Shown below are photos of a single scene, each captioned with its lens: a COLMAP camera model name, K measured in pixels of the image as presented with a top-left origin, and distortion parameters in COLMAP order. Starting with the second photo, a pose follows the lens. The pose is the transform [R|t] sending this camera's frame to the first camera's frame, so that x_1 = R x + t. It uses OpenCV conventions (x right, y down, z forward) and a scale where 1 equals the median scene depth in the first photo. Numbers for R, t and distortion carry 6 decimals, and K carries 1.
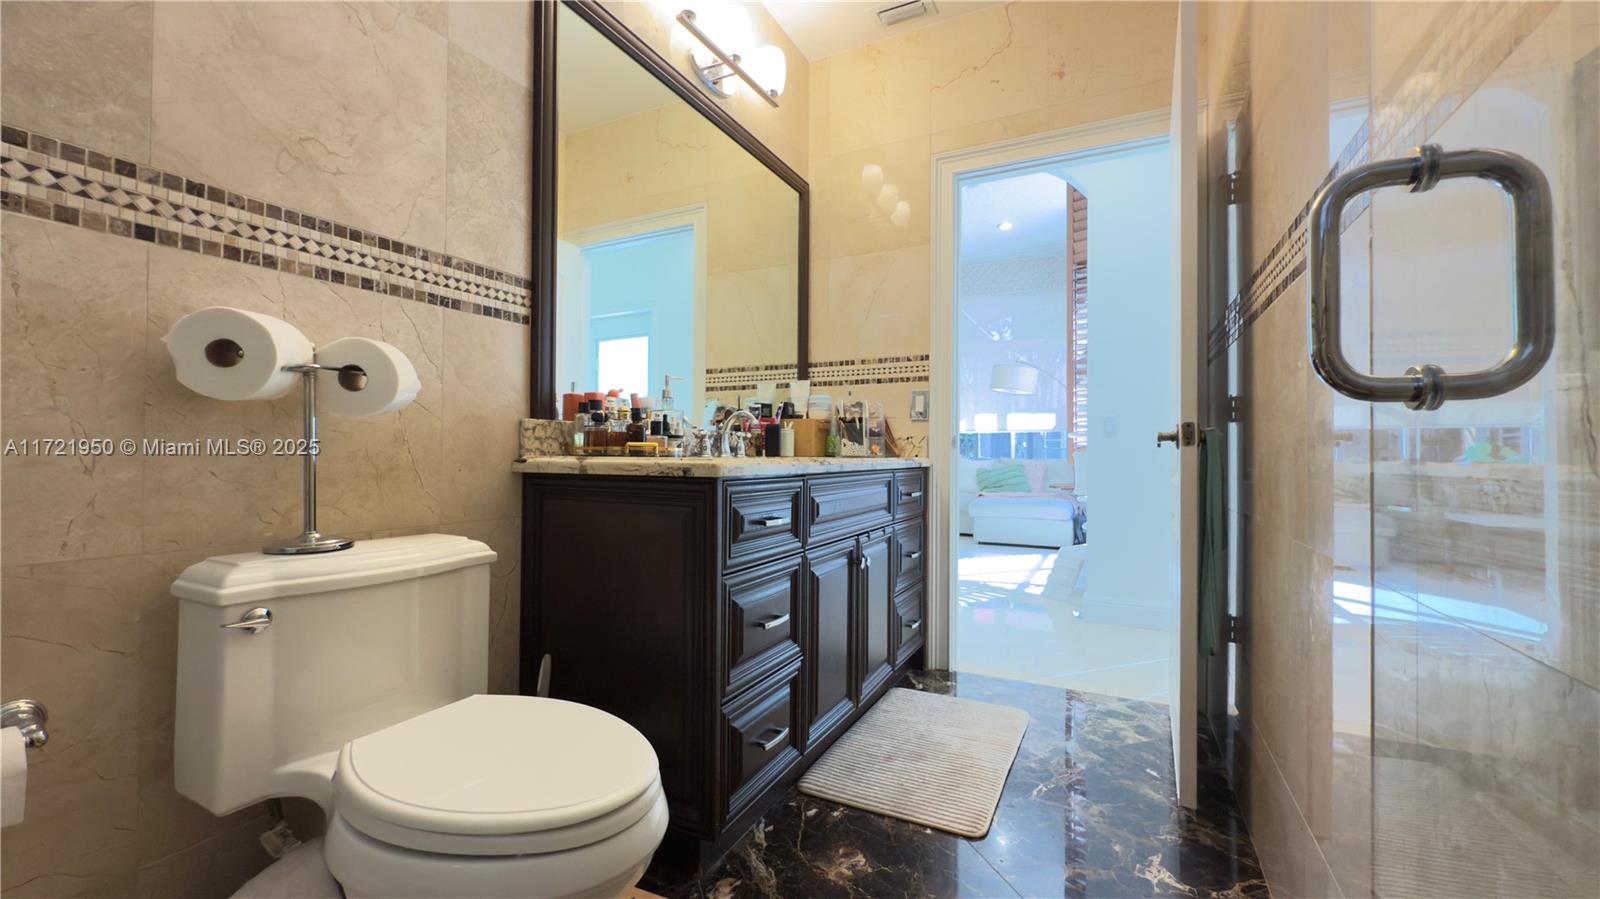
lens RADIAL K [[648.5, 0, 799.9], [0, 648.5, 450.1], [0, 0, 1]] dist [-0.004539, 0.000896]
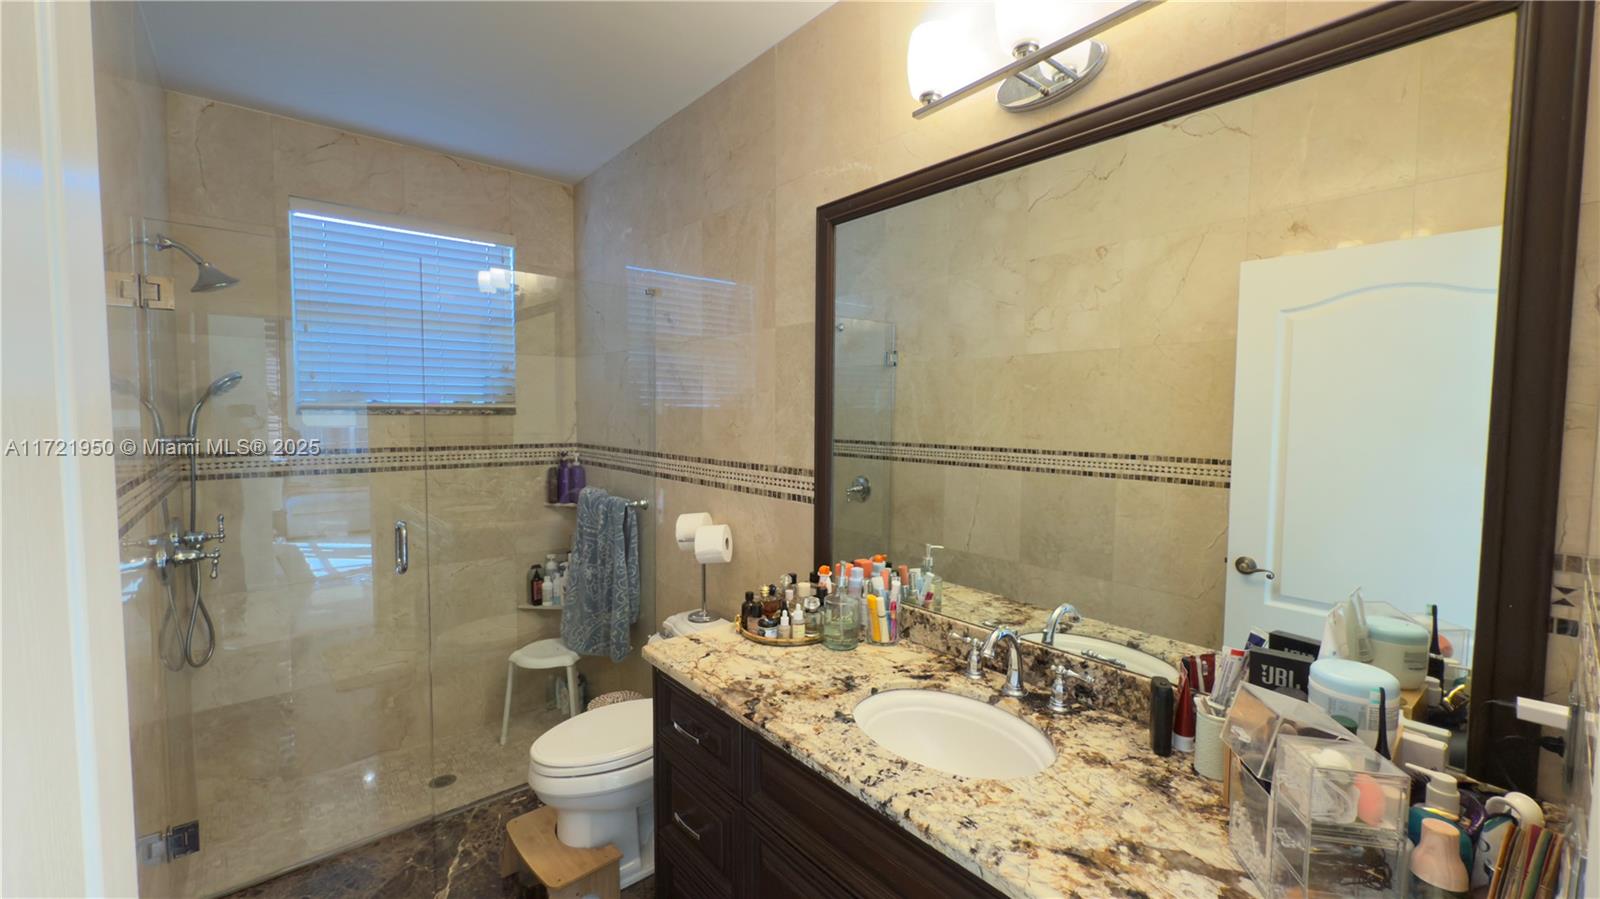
lens RADIAL K [[648.5, 0, 799.6], [0, 648.5, 449.4], [0, 0, 1]] dist [-0.004539, 0.000896]
pose [[-0.385086, 0.044230, -0.921820, 0.889364], [0.003157, 0.998908, 0.046610, -0.411802], [0.922875, 0.015039, -0.384805, 1.659209]]
